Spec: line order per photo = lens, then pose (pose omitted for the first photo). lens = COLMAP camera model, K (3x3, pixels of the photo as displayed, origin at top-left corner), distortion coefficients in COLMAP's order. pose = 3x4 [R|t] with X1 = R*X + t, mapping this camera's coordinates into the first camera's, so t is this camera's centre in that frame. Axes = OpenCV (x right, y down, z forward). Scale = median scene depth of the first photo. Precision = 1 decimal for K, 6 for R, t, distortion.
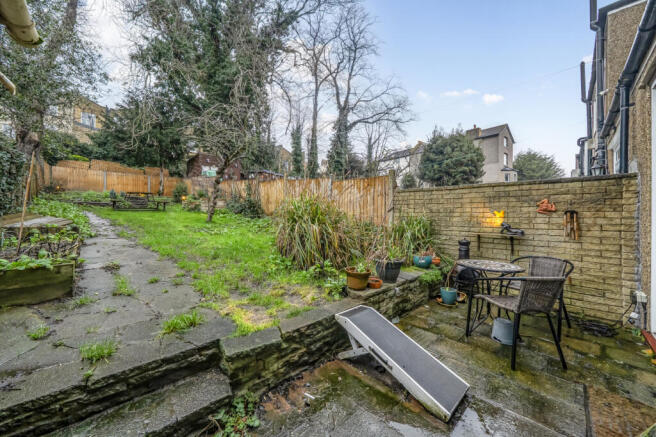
lens RADIAL K [[258.3, 0, 339.2], [0, 258.3, 215.8], [0, 0, 1]] dist [-0.010032, 0.000023]
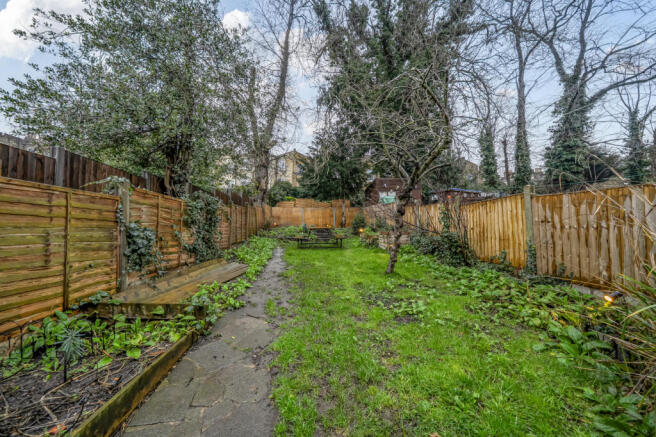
lens RADIAL K [[258.3, 0, 327.9], [0, 258.3, 221.0], [0, 0, 1]] dist [-0.010032, 0.000023]
pose [[0.769813, -0.054969, -0.635898, -0.088857], [0.013077, 0.997434, -0.070390, -0.028493], [0.638135, 0.045872, 0.768557, 0.170184]]
